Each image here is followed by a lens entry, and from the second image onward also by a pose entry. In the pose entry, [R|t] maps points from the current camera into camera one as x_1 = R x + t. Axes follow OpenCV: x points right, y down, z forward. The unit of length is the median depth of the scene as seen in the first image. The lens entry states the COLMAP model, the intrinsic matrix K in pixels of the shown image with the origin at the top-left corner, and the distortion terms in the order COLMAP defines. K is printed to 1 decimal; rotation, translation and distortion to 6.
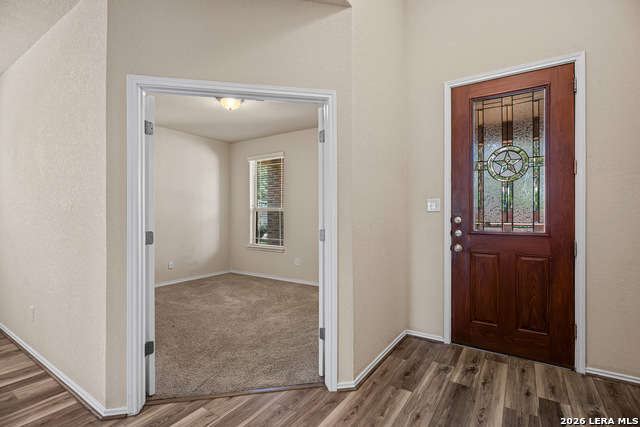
lens RADIAL K [[305.4, 0, 320.0], [0, 305.4, 213.5], [0, 0, 1]] dist [-0.000056, -0.000006]
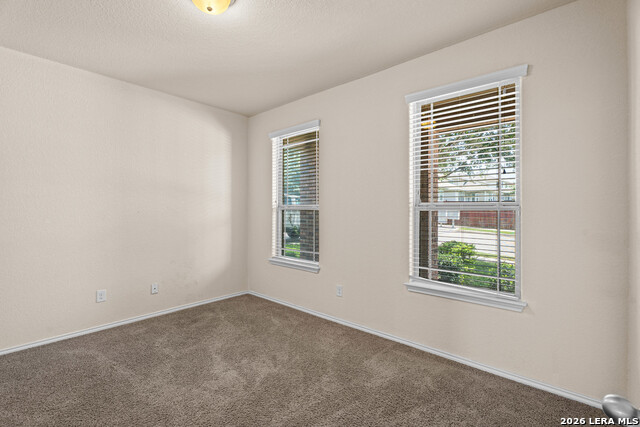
lens RADIAL K [[285.1, 0, 318.9], [0, 285.1, 211.4], [0, 0, 1]] dist [-0.000842, -0.000064]
pose [[0.990608, 0.004730, -0.136650, -0.034313], [-0.003951, 0.999974, 0.005971, -0.007971], [0.136675, -0.005375, 0.990601, 0.380373]]
